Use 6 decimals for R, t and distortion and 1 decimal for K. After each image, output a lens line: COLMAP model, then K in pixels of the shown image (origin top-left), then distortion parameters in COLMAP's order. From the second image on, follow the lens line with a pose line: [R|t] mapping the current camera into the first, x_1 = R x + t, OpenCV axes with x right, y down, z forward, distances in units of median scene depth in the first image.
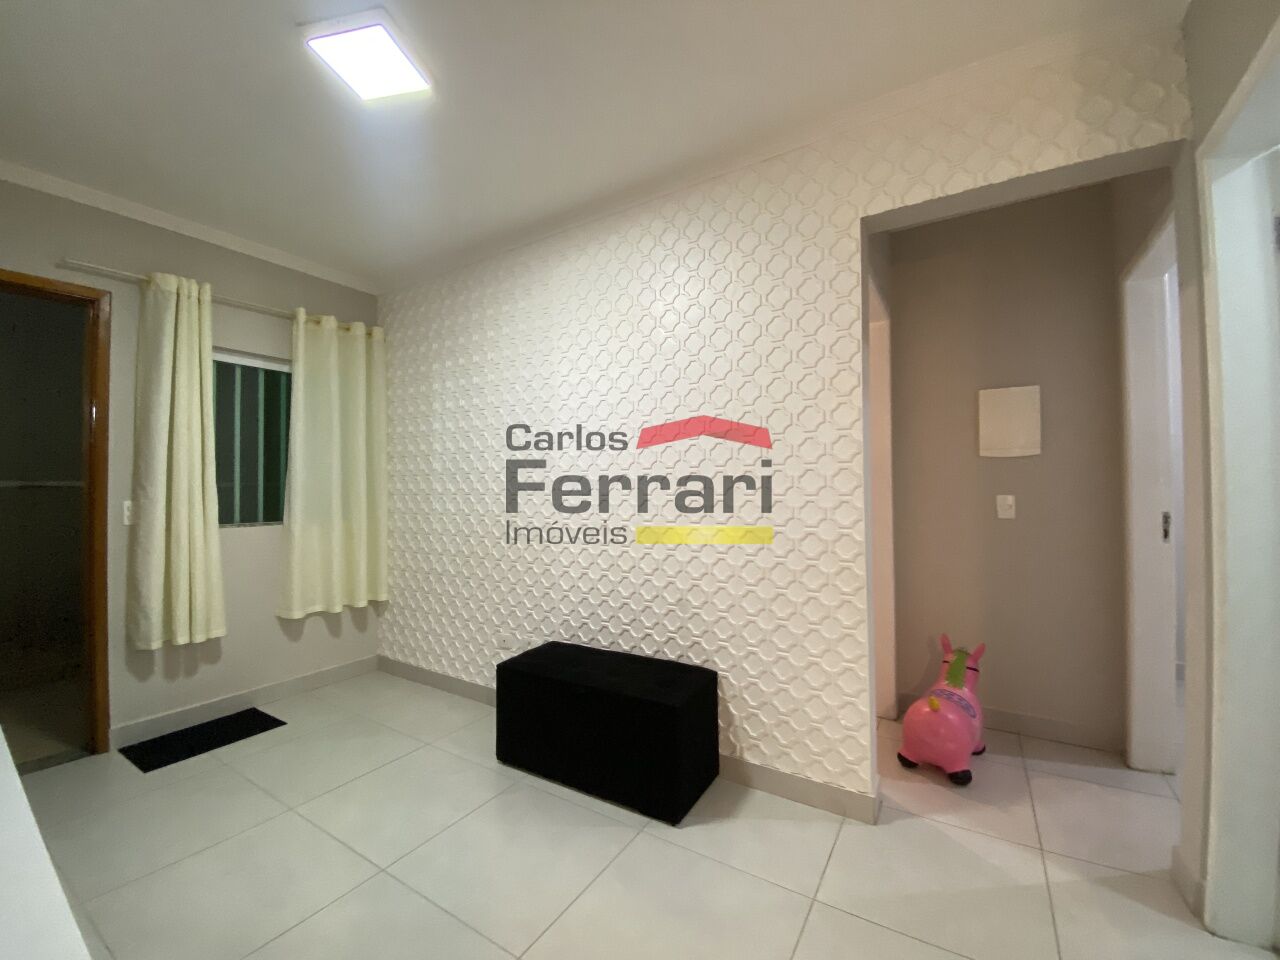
lens RADIAL K [[521.7, 0, 631.3], [0, 521.7, 480.5], [0, 0, 1]] dist [0.002938, -0.010387]
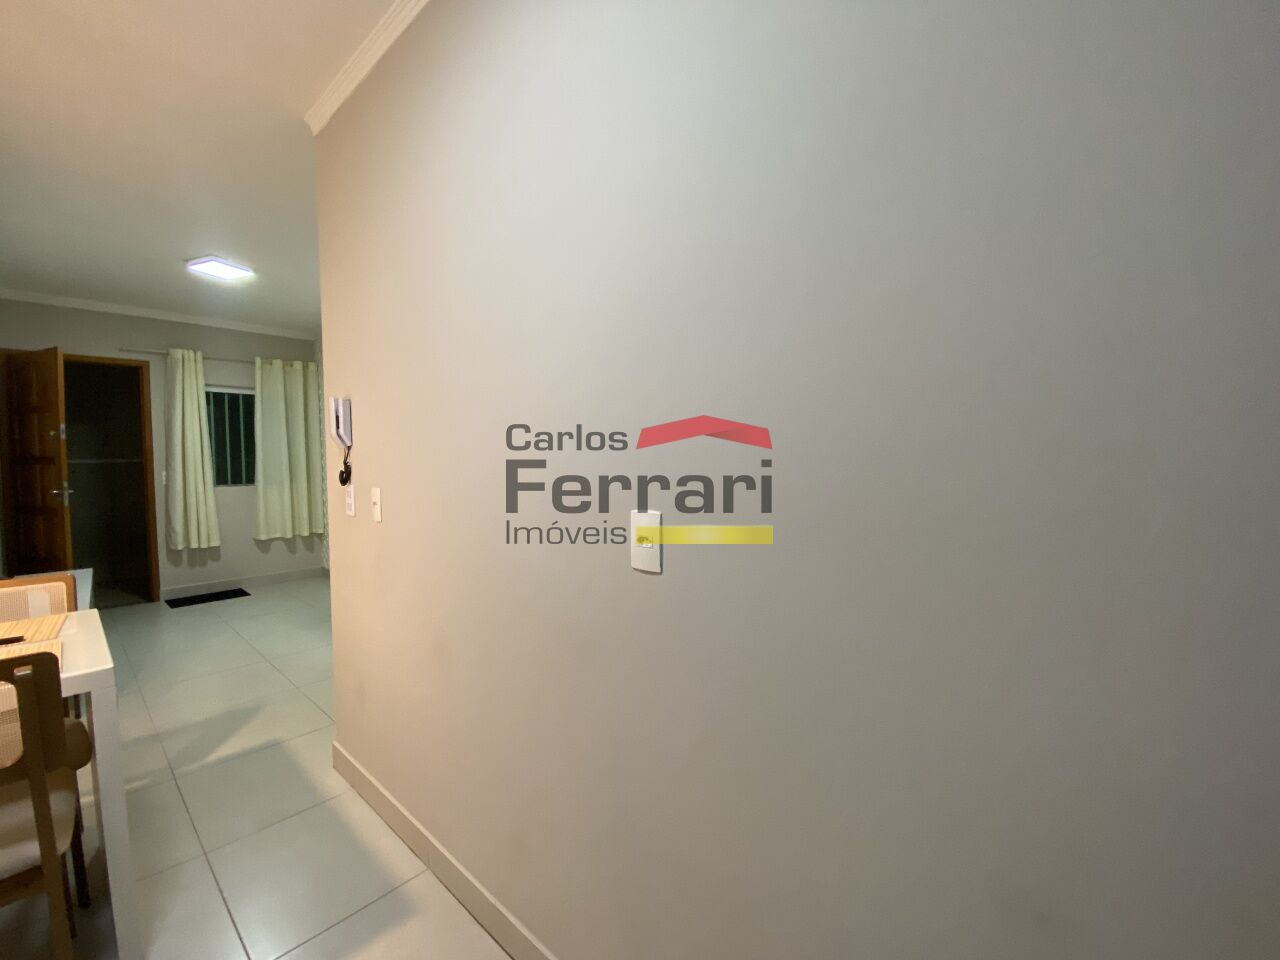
lens RADIAL K [[521.7, 0, 633.9], [0, 521.7, 477.9], [0, 0, 1]] dist [0.002938, -0.010387]
pose [[0.988091, 0.006942, -0.153717, 0.892957], [0.002076, 0.998289, 0.058434, -0.039942], [0.153859, -0.058057, 0.986386, -0.534251]]
